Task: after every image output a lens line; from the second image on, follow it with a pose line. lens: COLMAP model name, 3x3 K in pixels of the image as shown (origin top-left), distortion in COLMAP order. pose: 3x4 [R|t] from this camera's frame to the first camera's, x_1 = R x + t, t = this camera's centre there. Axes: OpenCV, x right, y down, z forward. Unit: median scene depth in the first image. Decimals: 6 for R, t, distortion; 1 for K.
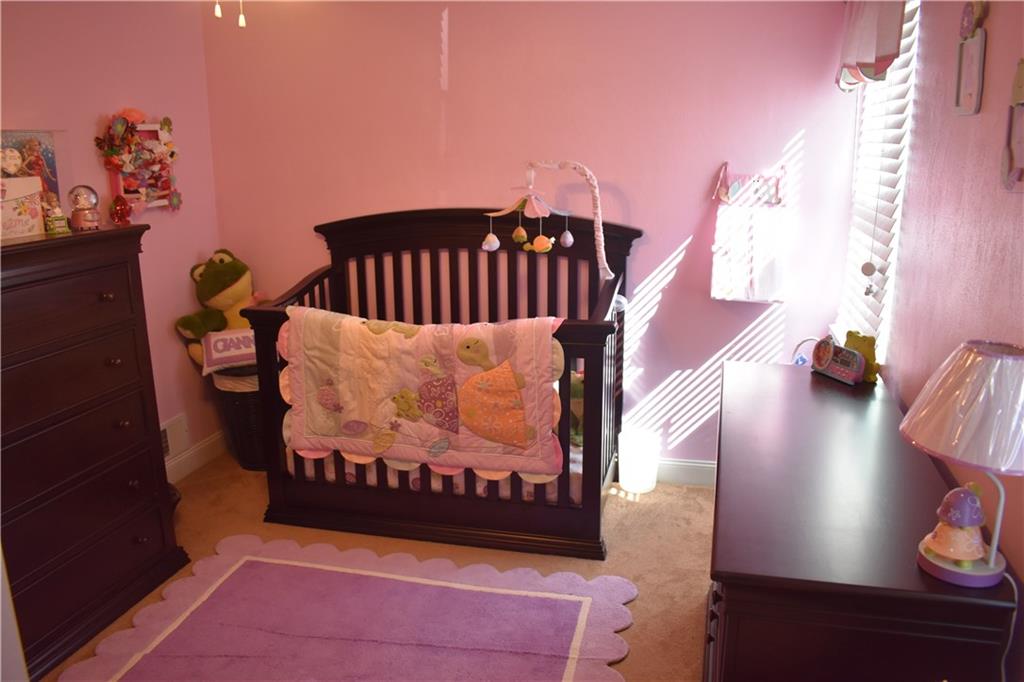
lens RADIAL K [[830.9, 0, 512.0], [0, 830.9, 341.0], [0, 0, 1]] dist [-0.003411, 0.003730]
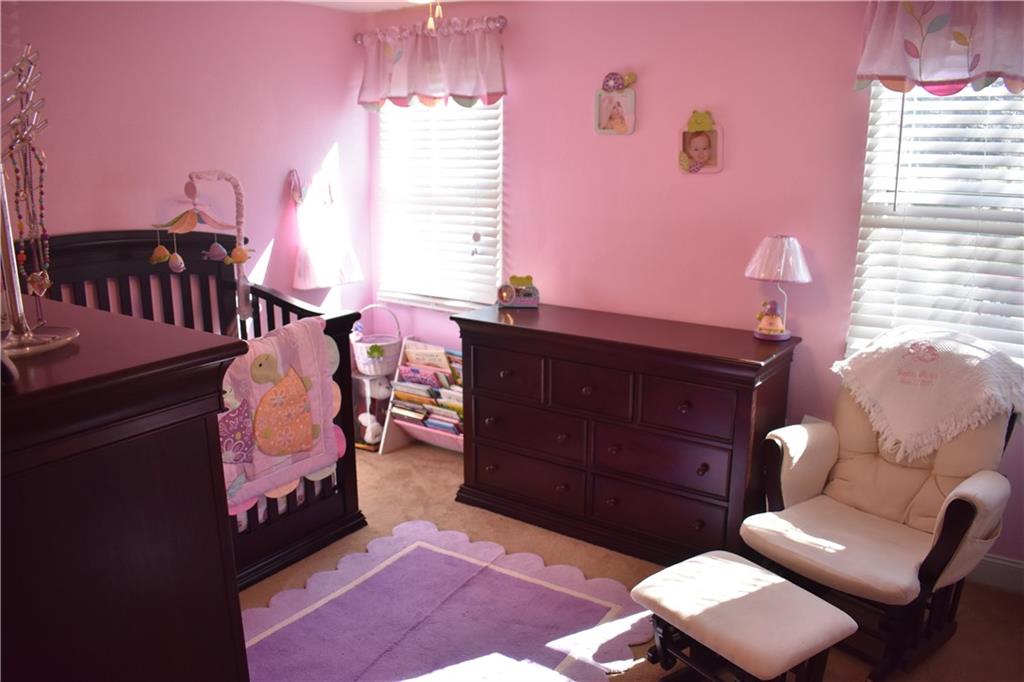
lens RADIAL K [[818.1, 0, 512.0], [0, 818.1, 341.0], [0, 0, 1]] dist [-0.006717, -0.000988]
pose [[0.369659, -0.210951, 0.904904, -0.783972], [0.234351, 0.963569, 0.128894, -0.072043], [-0.899129, 0.164418, 0.405629, 0.350232]]
